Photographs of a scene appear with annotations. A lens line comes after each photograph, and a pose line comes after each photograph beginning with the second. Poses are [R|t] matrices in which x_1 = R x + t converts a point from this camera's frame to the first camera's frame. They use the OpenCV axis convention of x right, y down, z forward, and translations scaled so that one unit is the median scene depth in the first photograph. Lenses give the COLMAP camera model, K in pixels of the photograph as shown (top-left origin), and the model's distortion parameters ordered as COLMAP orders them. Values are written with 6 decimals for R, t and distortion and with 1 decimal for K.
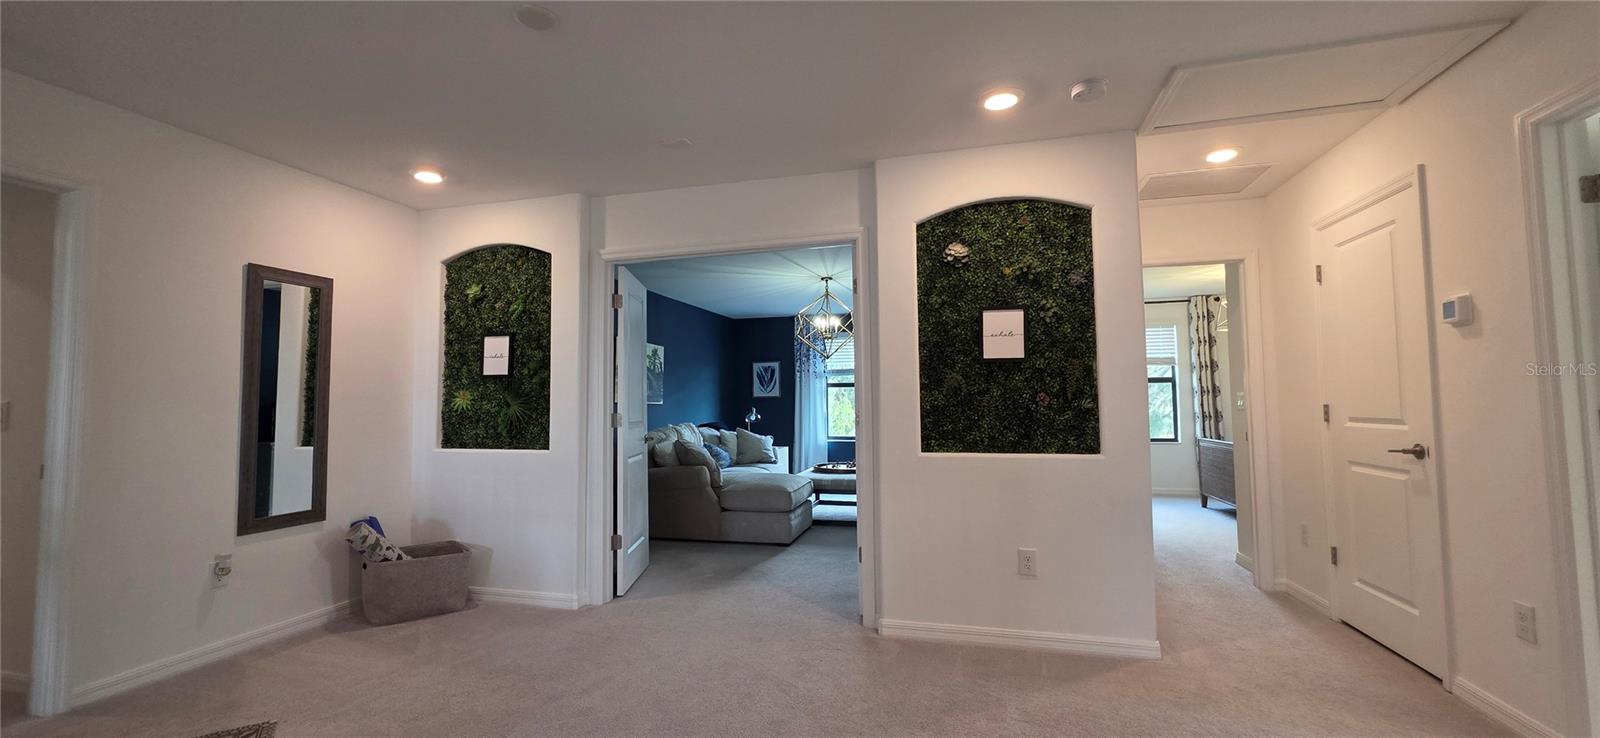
lens RADIAL K [[638.5, 0, 788.9], [0, 638.5, 367.7], [0, 0, 1]] dist [0.002107, -0.000268]
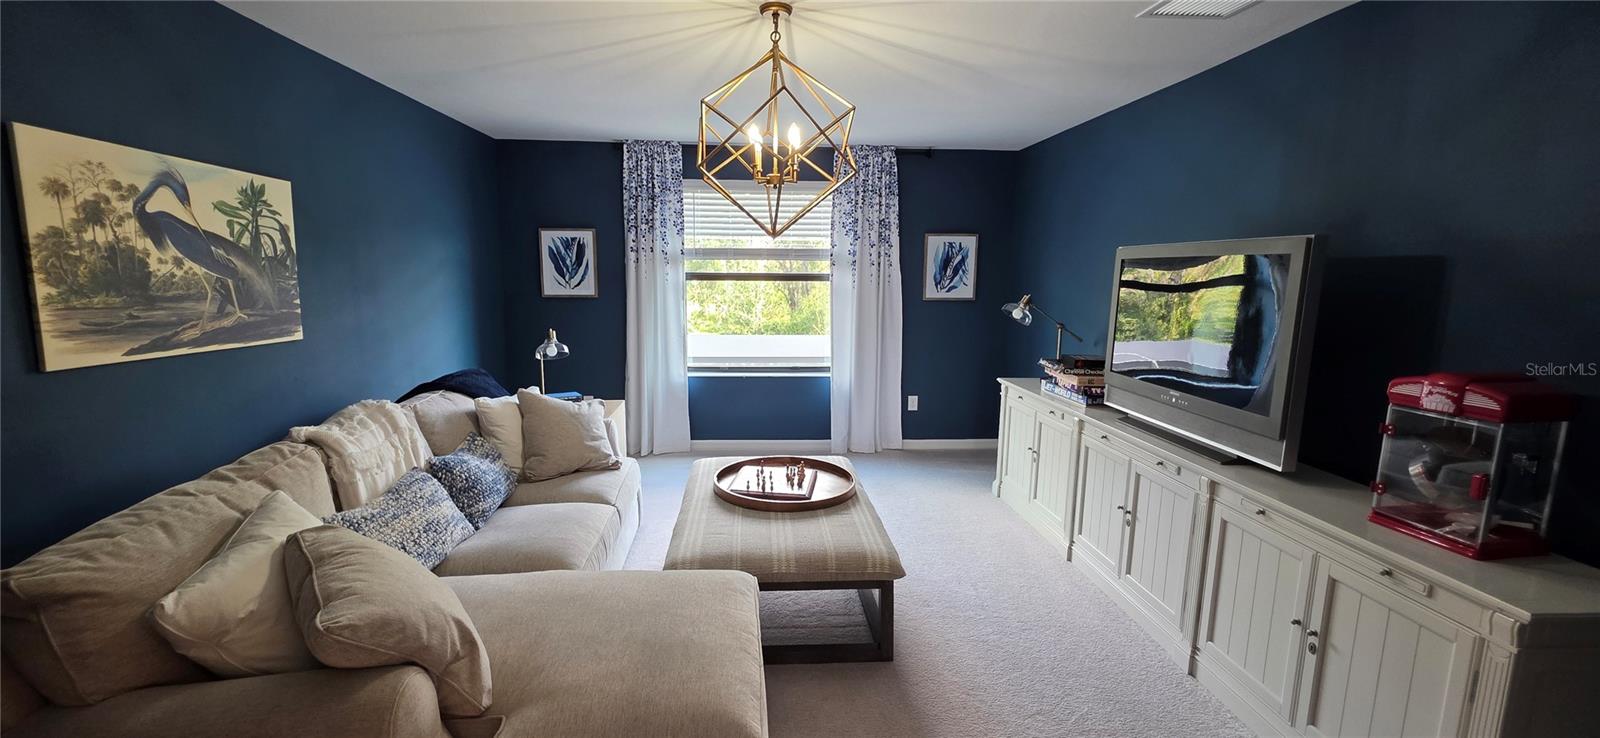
lens RADIAL K [[638.5, 0, 788.9], [0, 638.5, 367.7], [0, 0, 1]] dist [0.002107, -0.000268]
pose [[0.943840, -0.032507, 0.328800, -0.092930], [-0.036526, 0.978783, 0.201616, -0.023884], [-0.328378, -0.202303, 0.922627, 1.004586]]
